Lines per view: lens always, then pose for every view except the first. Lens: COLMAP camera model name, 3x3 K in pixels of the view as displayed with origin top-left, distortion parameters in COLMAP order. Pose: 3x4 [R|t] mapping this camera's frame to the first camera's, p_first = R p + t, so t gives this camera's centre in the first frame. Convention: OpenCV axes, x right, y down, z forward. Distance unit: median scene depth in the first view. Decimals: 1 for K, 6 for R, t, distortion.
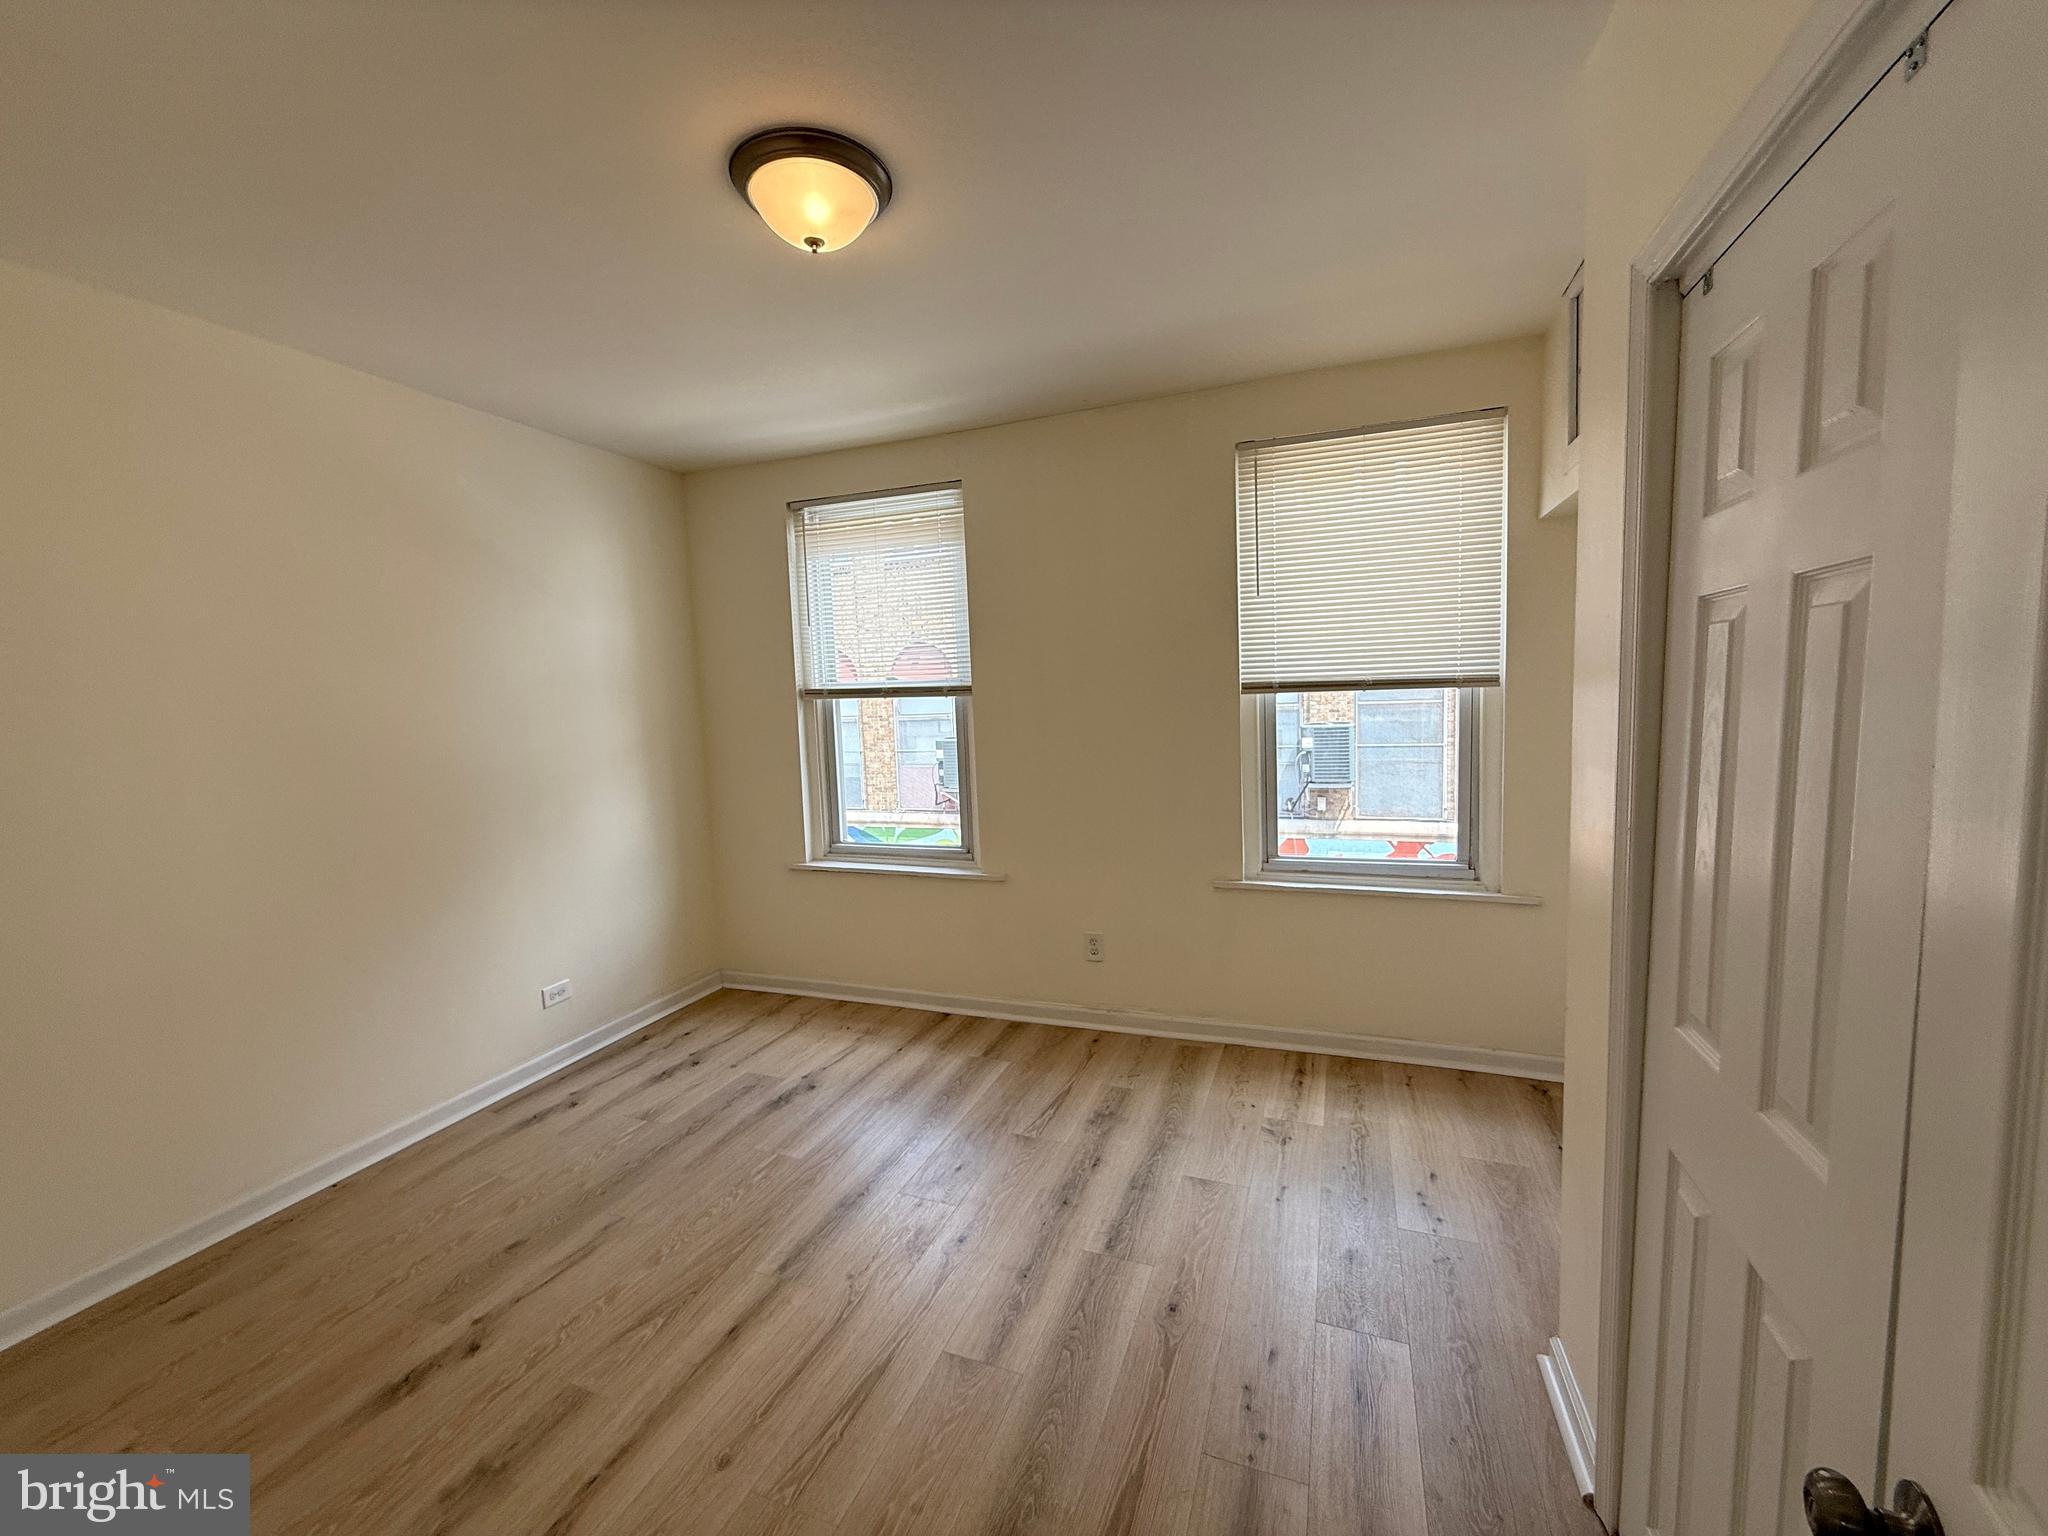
lens RADIAL K [[817.4, 0, 1015.6], [0, 817.4, 769.8], [0, 0, 1]] dist [-0.000128, 0.000016]
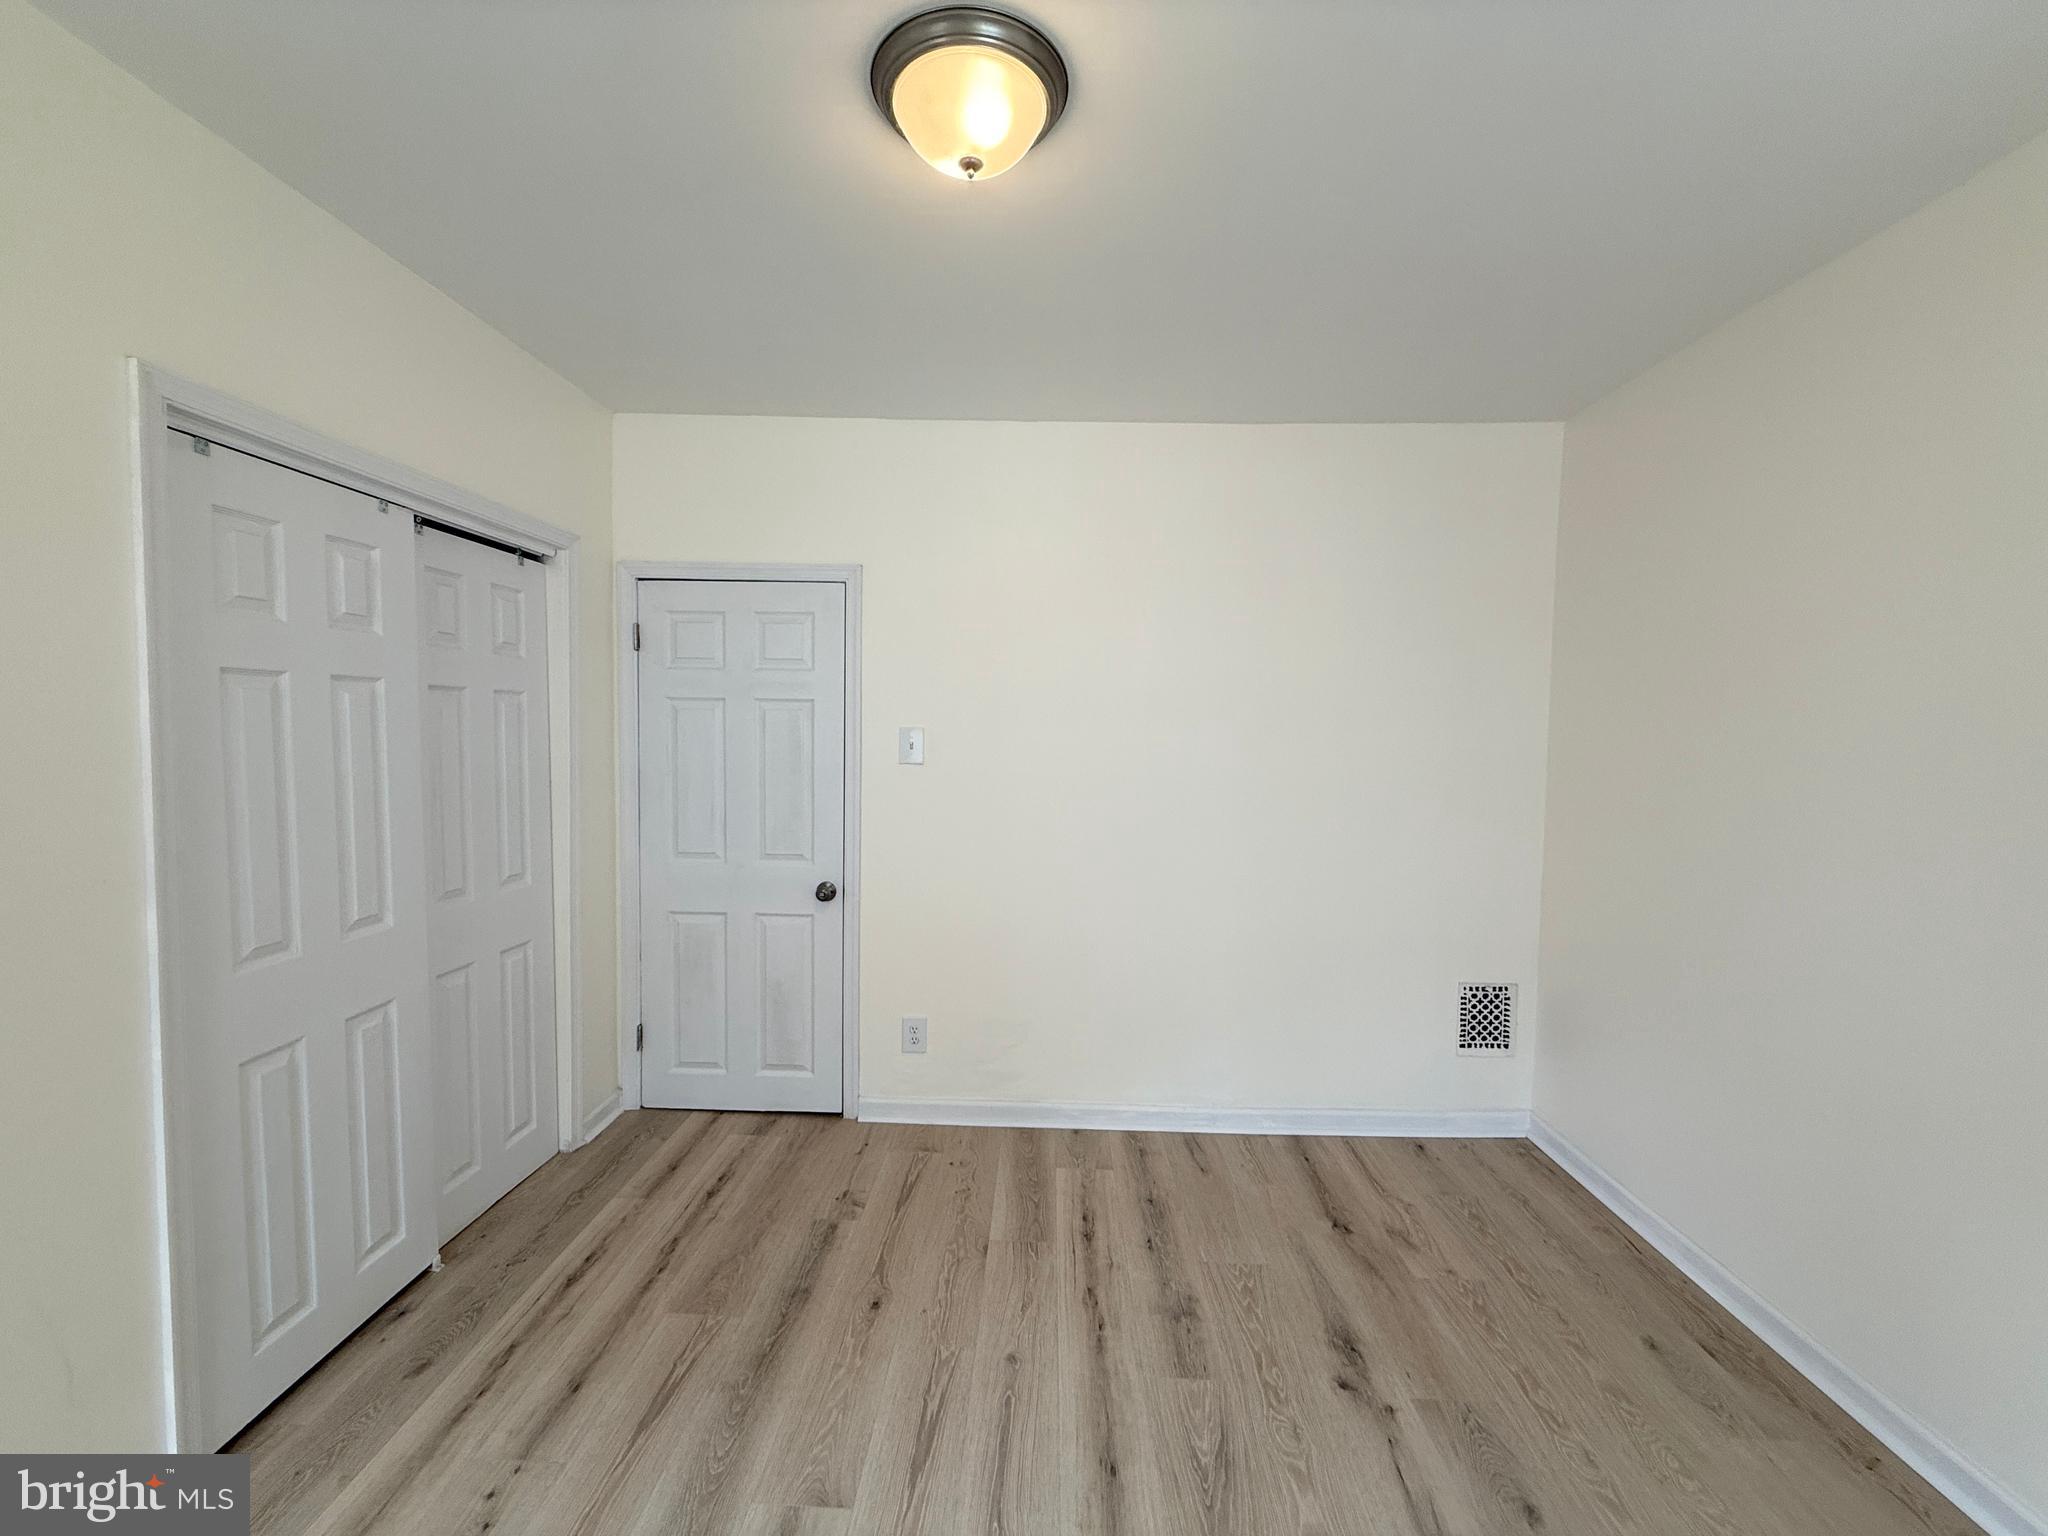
lens RADIAL K [[817.4, 0, 1016.4], [0, 817.4, 771.0], [0, 0, 1]] dist [-0.000128, 0.000016]
pose [[-0.943508, 0.038751, -0.329076, -0.000691], [-0.013739, 0.987709, 0.155702, -0.100594], [0.331065, 0.151427, -0.931378, 1.037809]]
